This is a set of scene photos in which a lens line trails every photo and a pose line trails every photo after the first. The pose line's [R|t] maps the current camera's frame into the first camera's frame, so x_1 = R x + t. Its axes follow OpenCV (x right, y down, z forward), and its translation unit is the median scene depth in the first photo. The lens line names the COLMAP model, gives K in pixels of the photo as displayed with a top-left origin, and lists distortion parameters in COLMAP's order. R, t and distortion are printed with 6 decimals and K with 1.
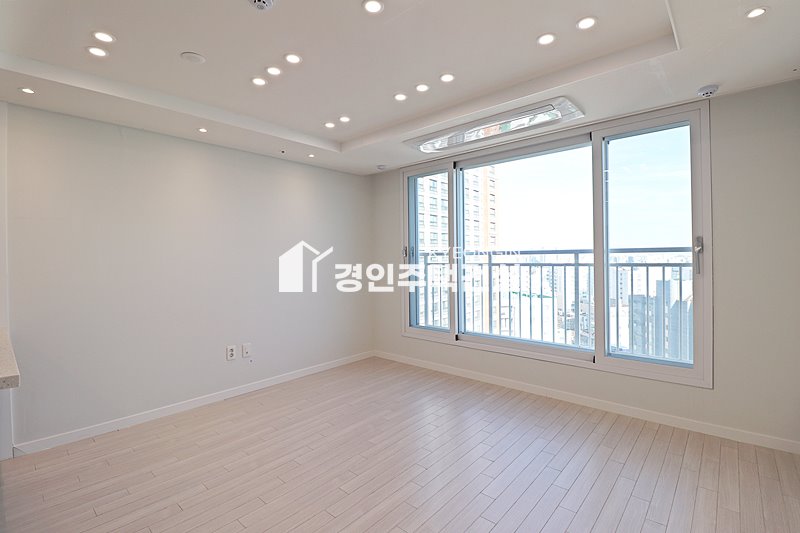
lens RADIAL K [[371.1, 0, 403.5], [0, 371.1, 259.8], [0, 0, 1]] dist [-0.001368, -0.013025]
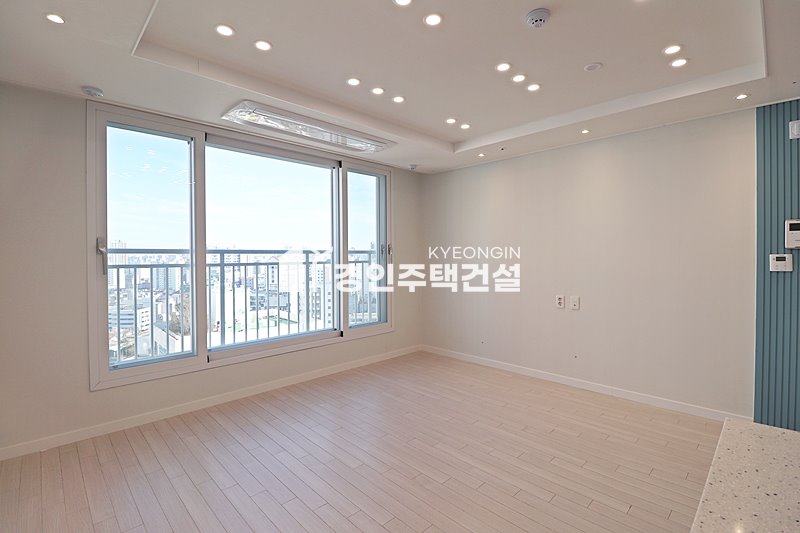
lens RADIAL K [[371.1, 0, 403.5], [0, 371.1, 259.8], [0, 0, 1]] dist [-0.001368, -0.013025]
pose [[0.062036, -0.000506, 0.998074, -0.714382], [0.008260, 0.999966, -0.000007, 0.006058], [-0.998040, 0.008245, 0.062038, 0.632886]]
